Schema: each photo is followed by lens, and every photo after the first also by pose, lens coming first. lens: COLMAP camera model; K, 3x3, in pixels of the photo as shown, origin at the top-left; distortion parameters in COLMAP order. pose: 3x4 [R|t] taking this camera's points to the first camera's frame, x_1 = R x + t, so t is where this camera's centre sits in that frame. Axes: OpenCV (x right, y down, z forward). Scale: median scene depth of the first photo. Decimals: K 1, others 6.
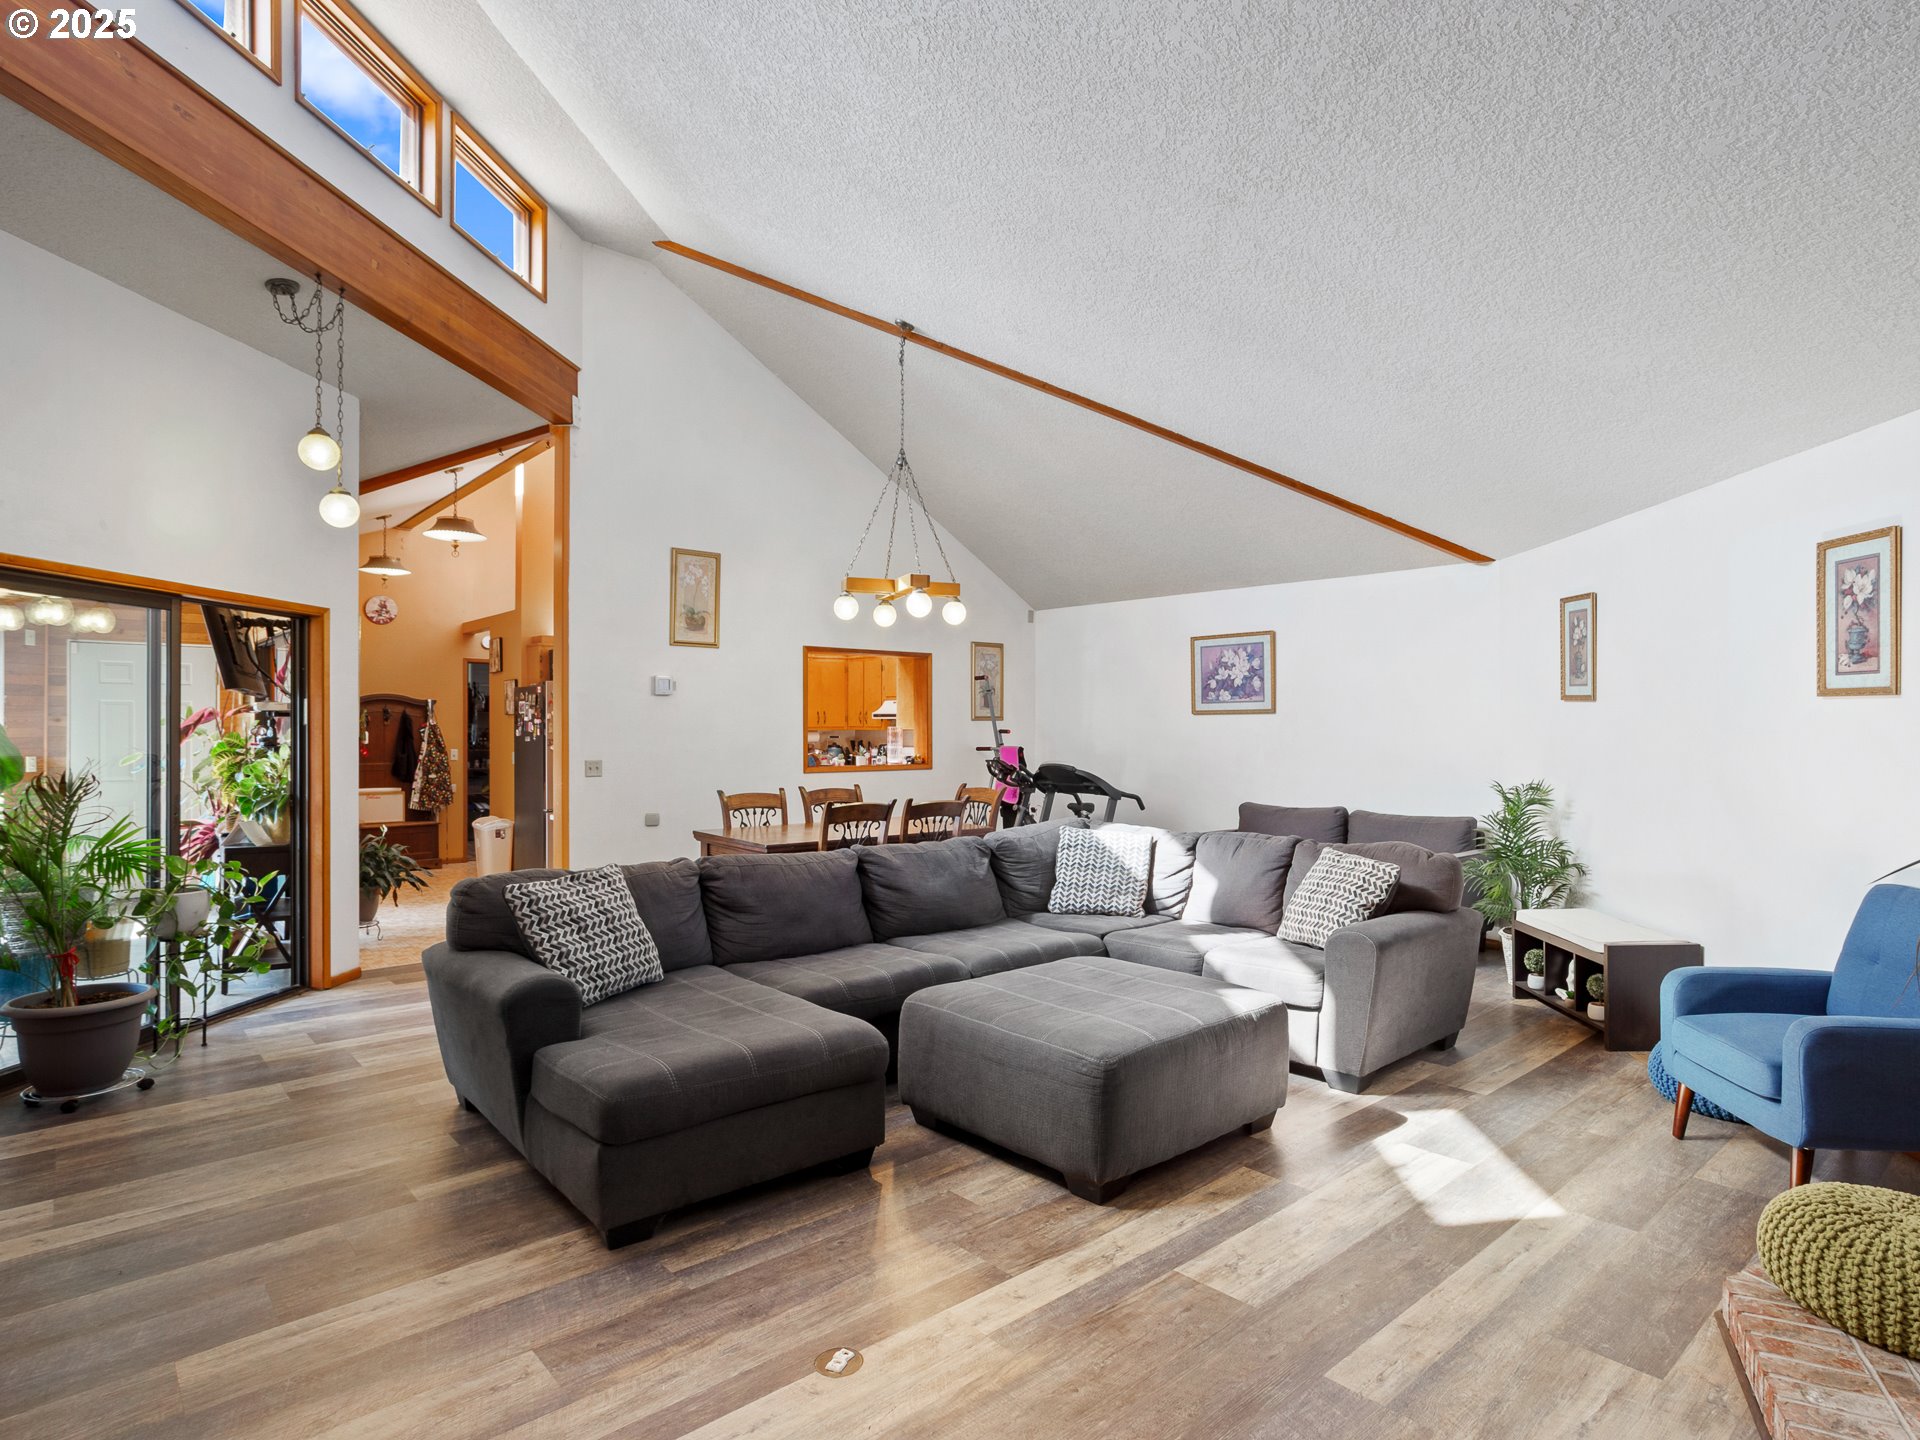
lens RADIAL K [[1072.2, 0, 960.0], [0, 1072.2, 720.0], [0, 0, 1]] dist [-0.059182, 0.043666]
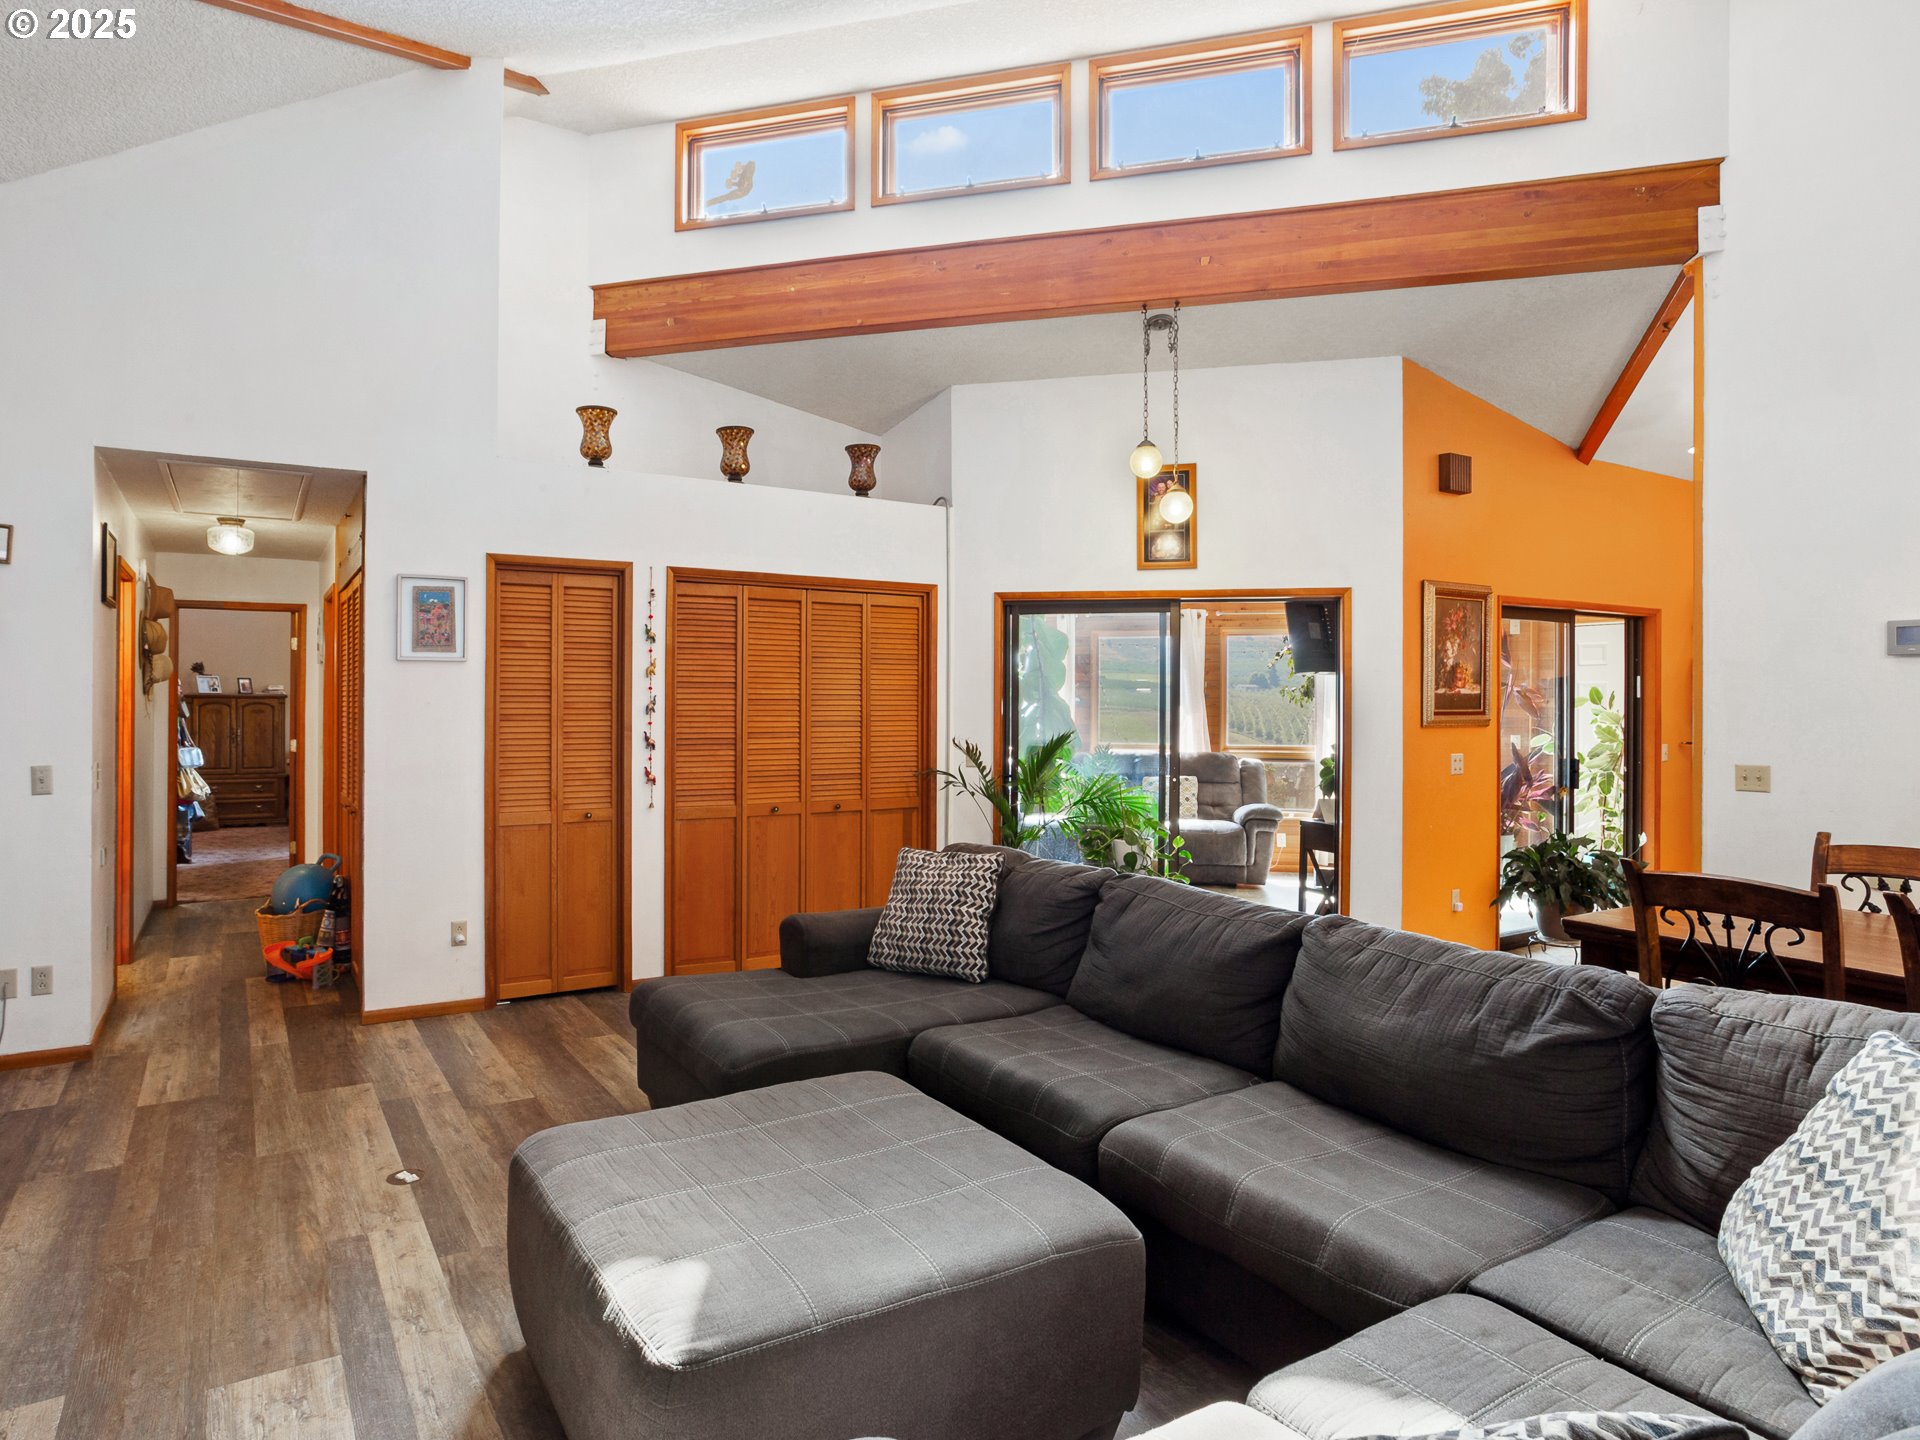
lens RADIAL K [[1081.7, 0, 870.8], [0, 1081.7, 687.6], [0, 0, 1]] dist [-0.055828, 0.031716]
pose [[-0.184972, -0.013747, -0.982648, 0.944953], [-0.000692, 0.999904, -0.013858, 0.001643], [0.982744, -0.001883, -0.184964, 1.550805]]
